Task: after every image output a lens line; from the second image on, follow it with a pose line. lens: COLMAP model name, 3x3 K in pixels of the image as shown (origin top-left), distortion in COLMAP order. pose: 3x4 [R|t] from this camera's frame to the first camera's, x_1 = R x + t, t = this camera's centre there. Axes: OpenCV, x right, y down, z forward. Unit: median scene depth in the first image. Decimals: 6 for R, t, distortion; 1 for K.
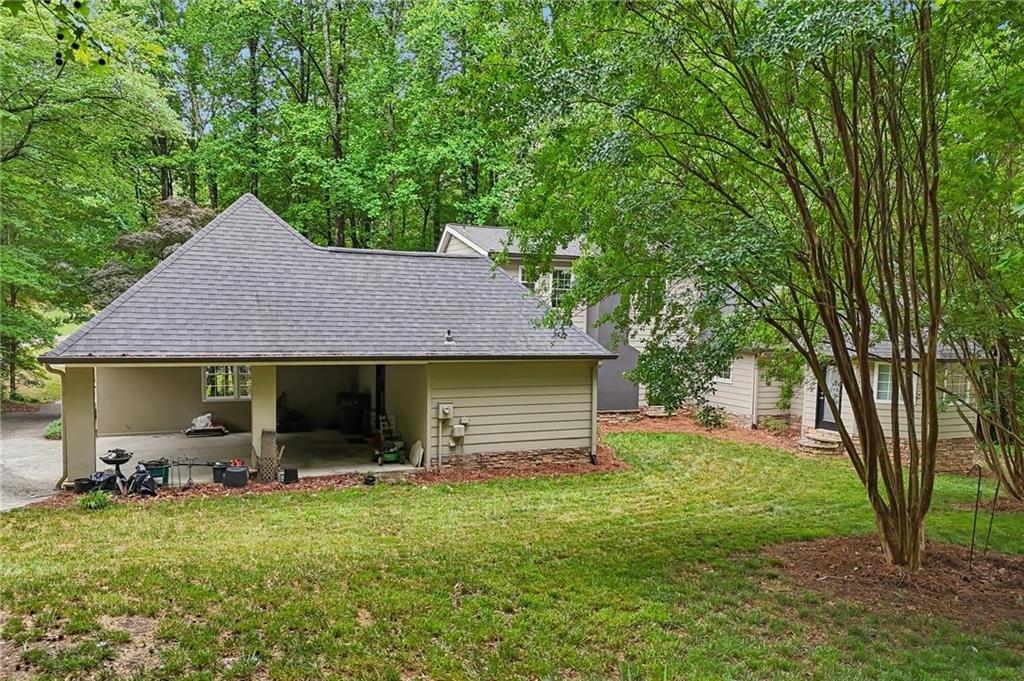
lens RADIAL K [[757.5, 0, 514.4], [0, 757.5, 344.9], [0, 0, 1]] dist [0.068539, -0.063114]
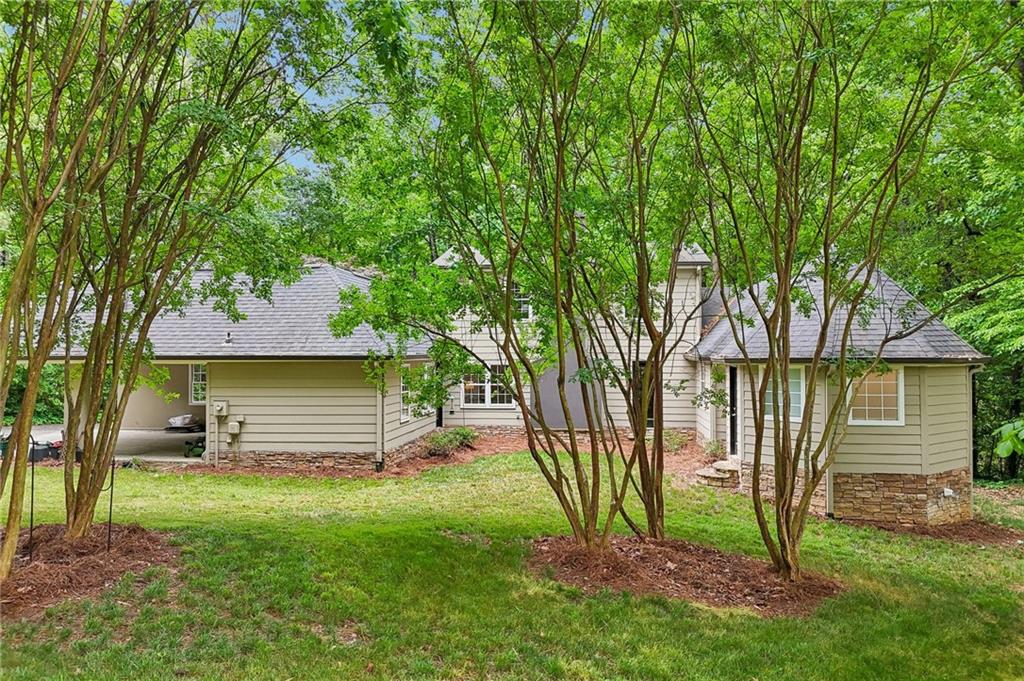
lens RADIAL K [[757.5, 0, 514.4], [0, 757.5, 344.9], [0, 0, 1]] dist [0.068539, -0.063114]
pose [[0.856480, -0.027074, -0.515470, 0.822673], [-0.003123, 0.998333, -0.057624, 0.059407], [0.516171, 0.050964, 0.854968, 0.296106]]
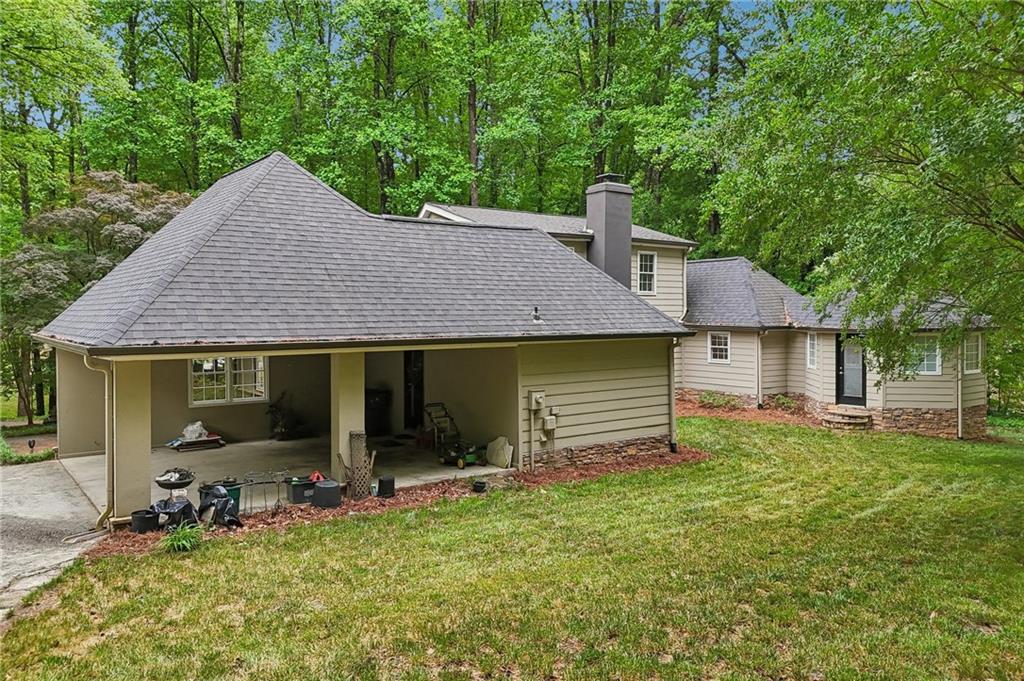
lens RADIAL K [[745.5, 0, 509.2], [0, 745.5, 300.9], [0, 0, 1]] dist [0.060289, -0.055952]
pose [[0.978236, -0.021165, 0.206414, -0.298568], [0.032835, 0.998040, -0.053273, 0.018331], [-0.204882, 0.058891, 0.977013, 0.169133]]
